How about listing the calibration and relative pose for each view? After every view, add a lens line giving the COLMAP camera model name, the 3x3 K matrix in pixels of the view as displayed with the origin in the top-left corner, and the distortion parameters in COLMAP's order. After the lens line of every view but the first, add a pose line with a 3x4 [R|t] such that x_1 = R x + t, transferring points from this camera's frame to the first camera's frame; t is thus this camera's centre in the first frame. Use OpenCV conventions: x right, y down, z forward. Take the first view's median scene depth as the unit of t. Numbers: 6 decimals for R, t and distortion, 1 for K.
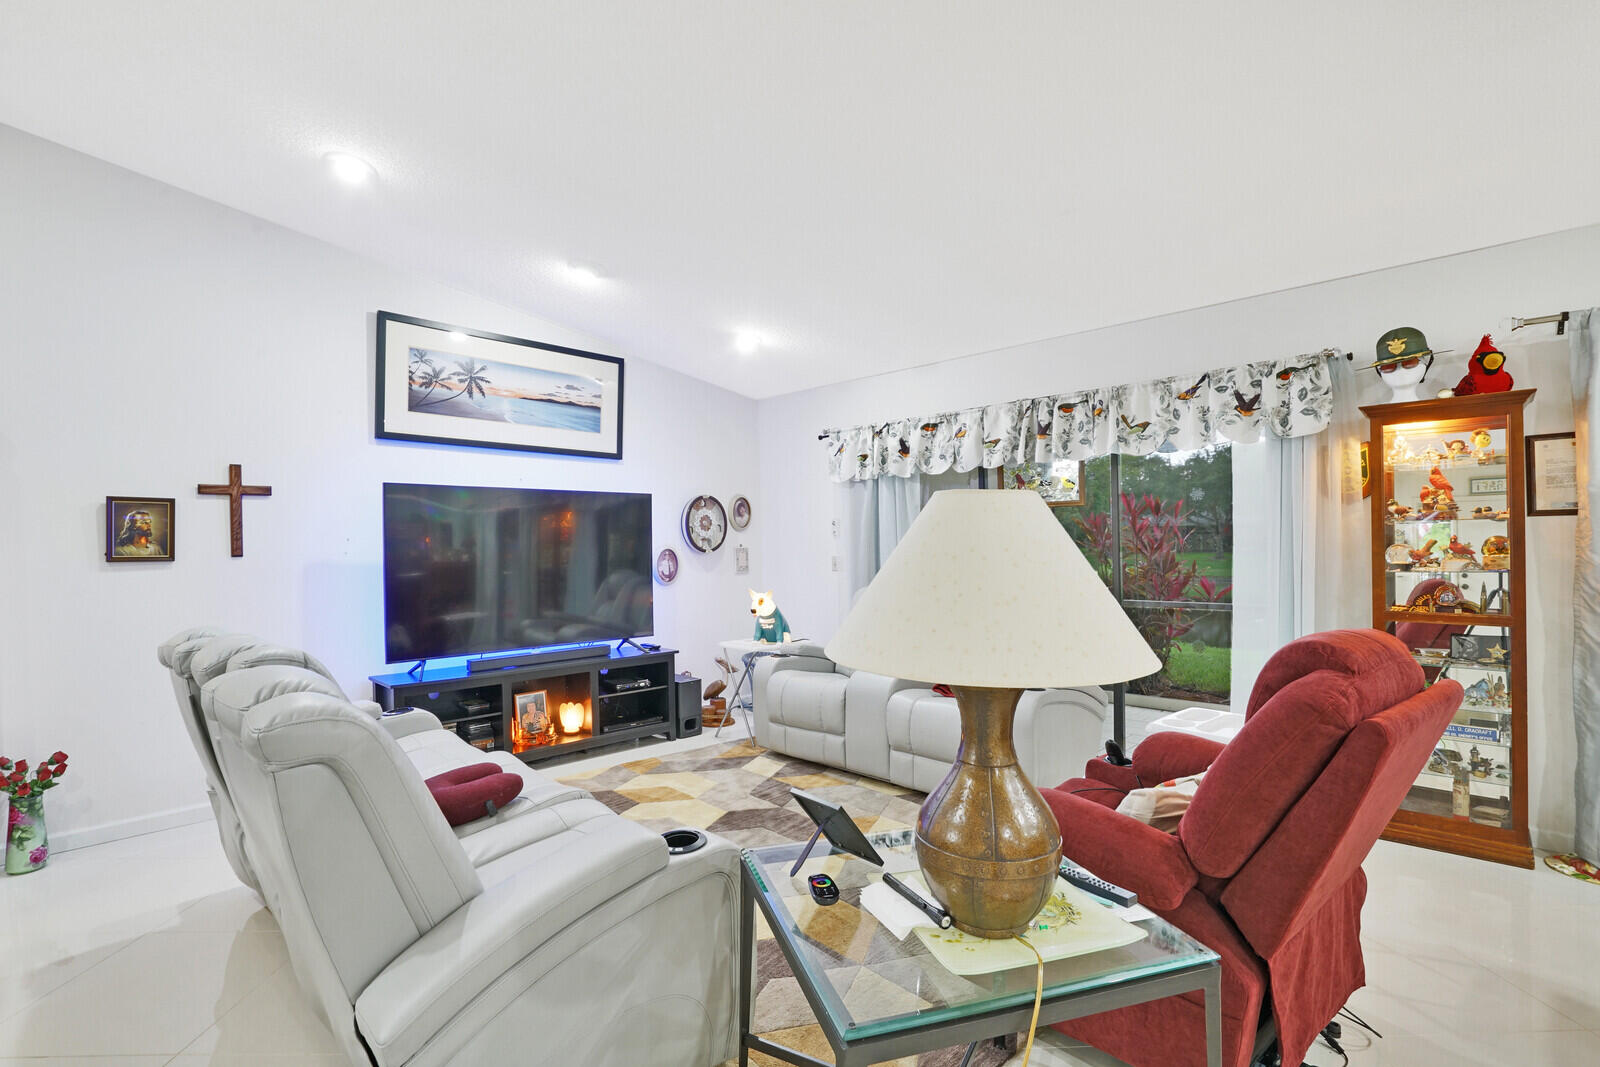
lens RADIAL K [[744.7, 0, 755.7], [0, 744.7, 539.2], [0, 0, 1]] dist [-0.042512, 0.012082]
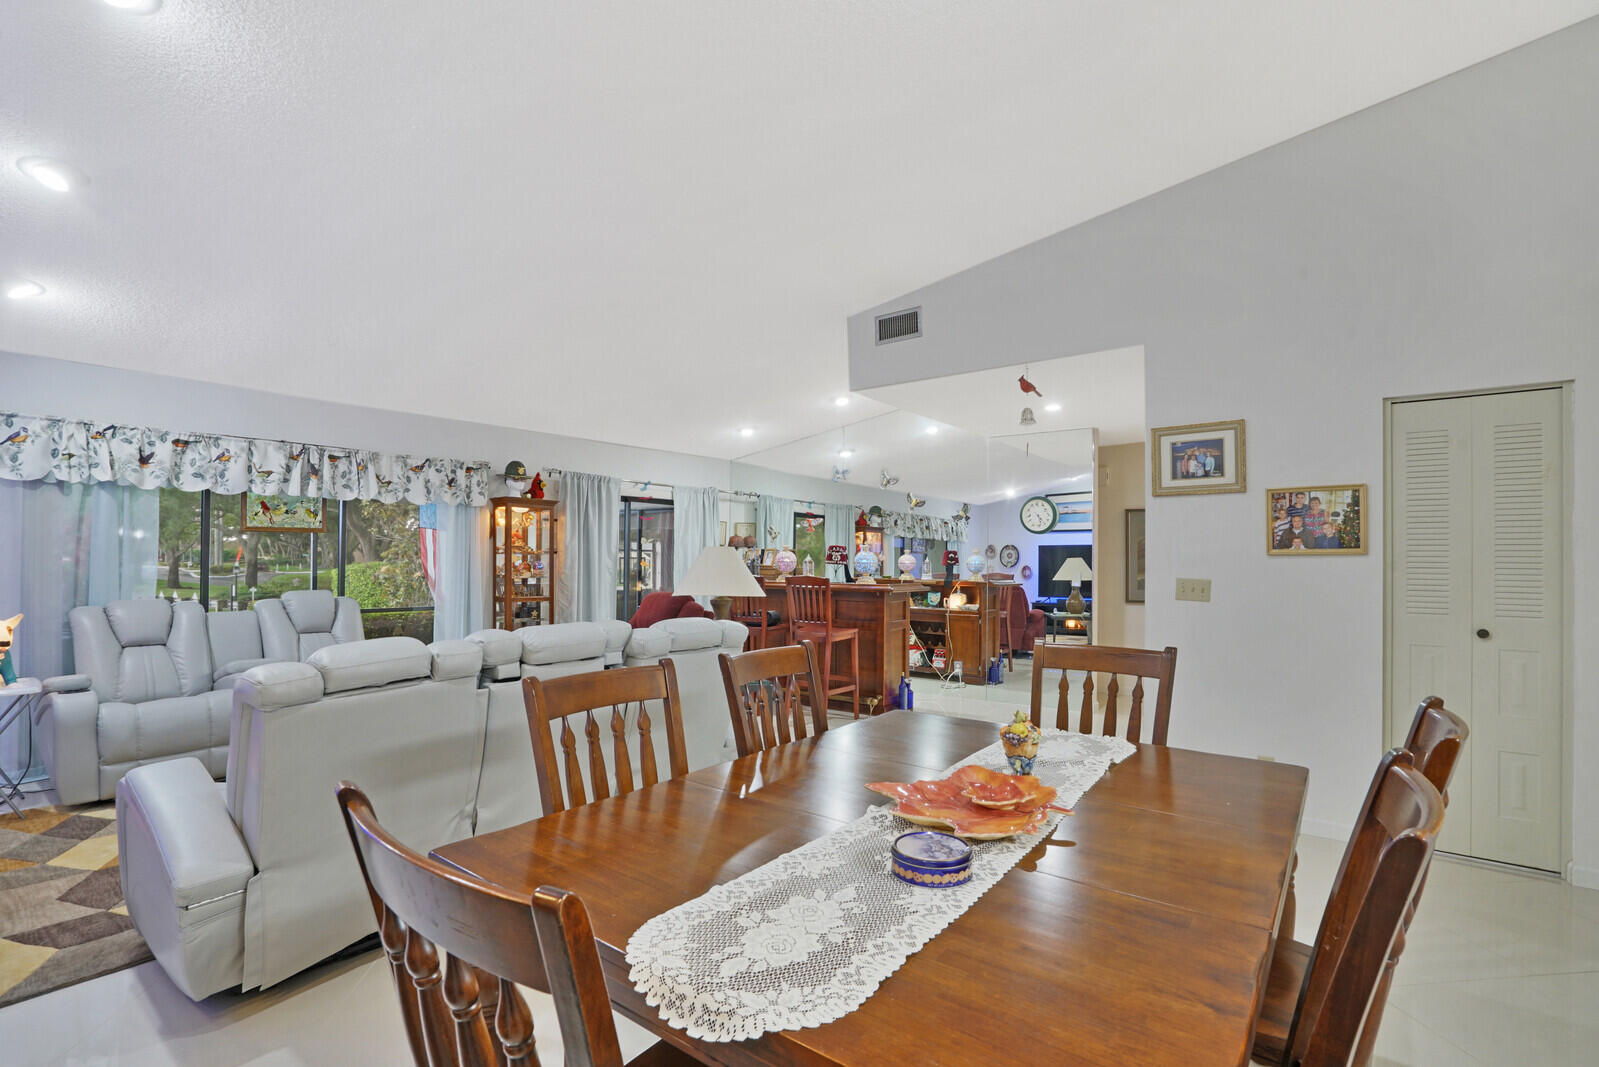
lens RADIAL K [[752.7, 0, 822.3], [0, 752.7, 556.8], [0, 0, 1]] dist [-0.037895, 0.012292]
pose [[-0.160990, 0.021718, 0.986717, -1.225875], [-0.010476, 0.999664, -0.023712, 0.022698], [-0.986900, -0.014154, -0.160709, 0.428184]]
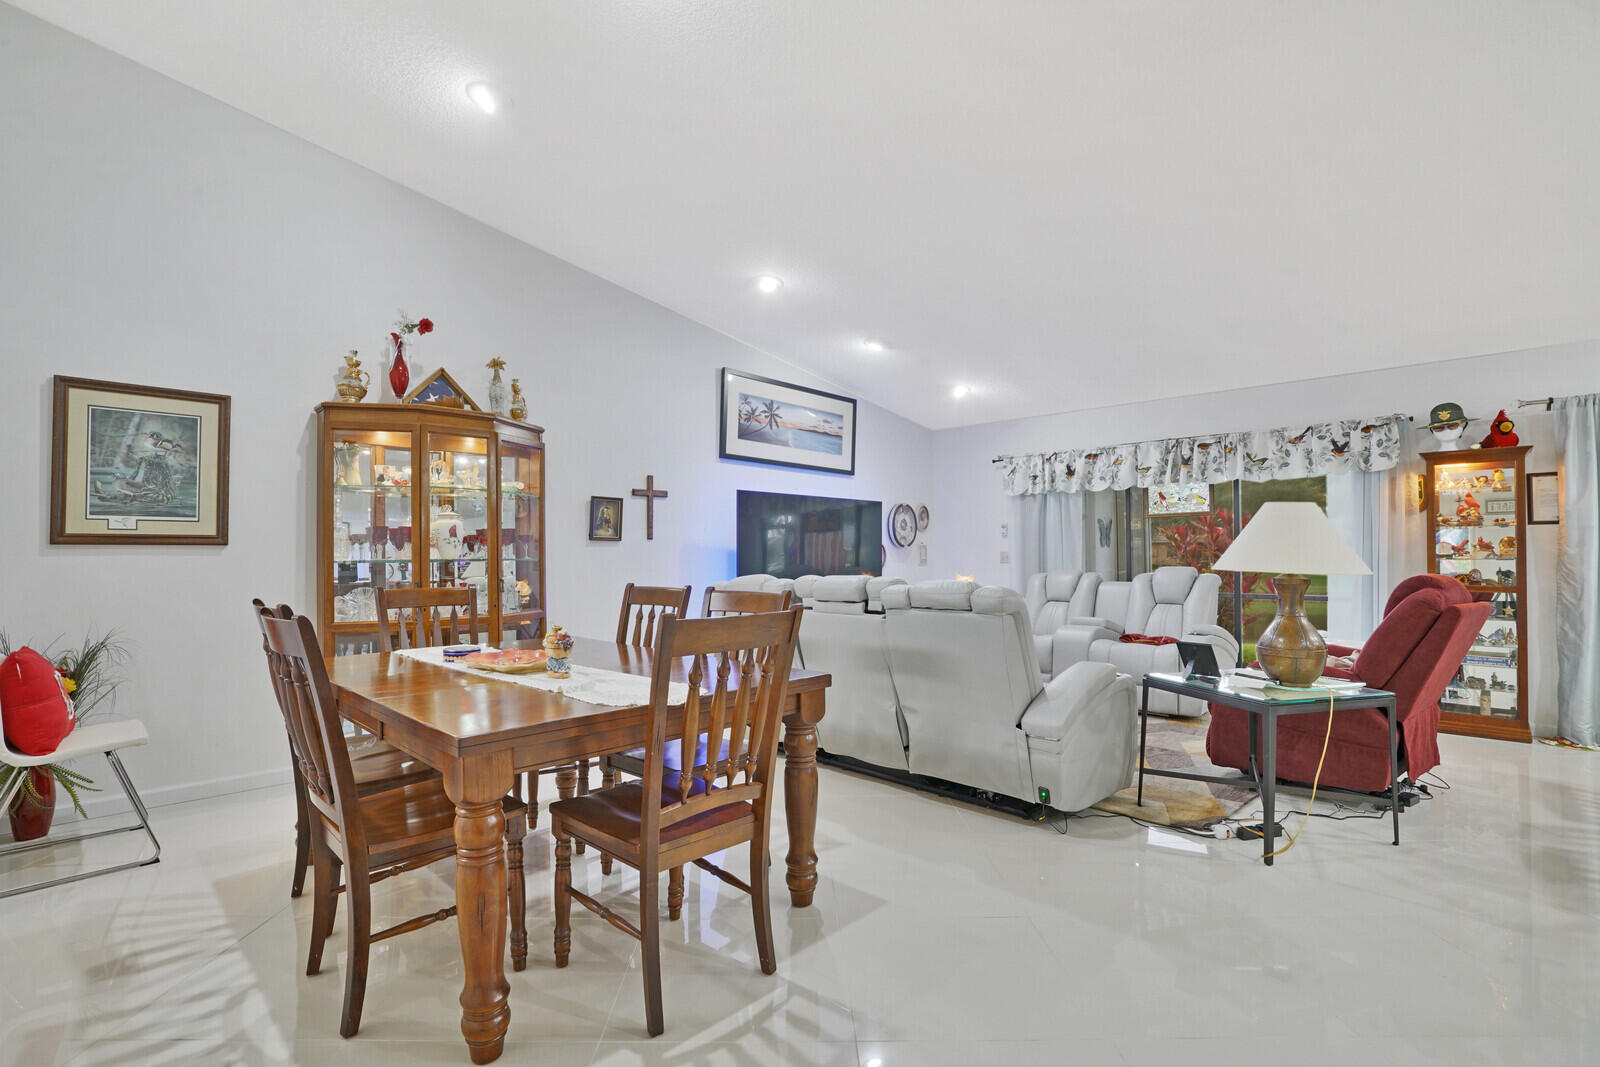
lens RADIAL K [[753.2, 0, 757.5], [0, 753.2, 539.6], [0, 0, 1]] dist [-0.037895, 0.012292]
pose [[0.999853, 0.016987, 0.002463, -0.530533], [-0.016947, 0.999736, -0.015514, 0.046674], [-0.002726, 0.015470, 0.999877, -0.514639]]
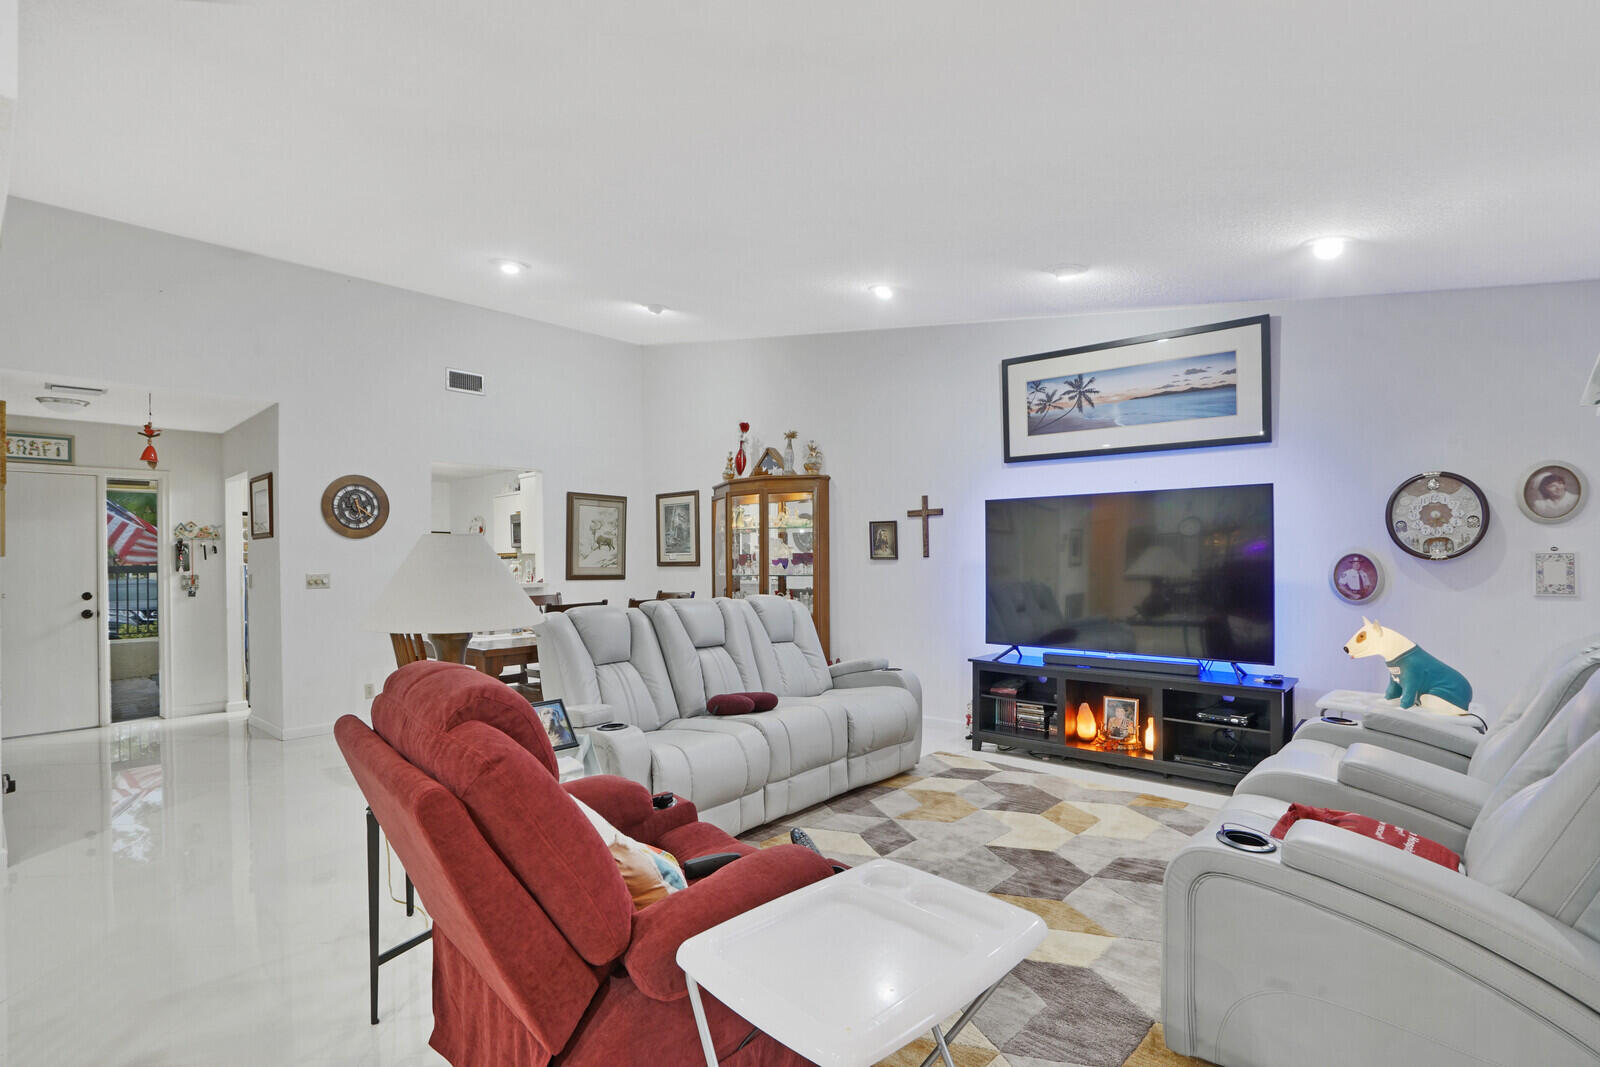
lens RADIAL K [[753.2, 0, 818.1], [0, 753.2, 546.6], [0, 0, 1]] dist [-0.037895, 0.012292]
pose [[0.102438, 0.004913, -0.994727, 0.858682], [0.018329, 0.999809, 0.006825, -0.012798], [0.994571, -0.018932, 0.102328, 0.656470]]
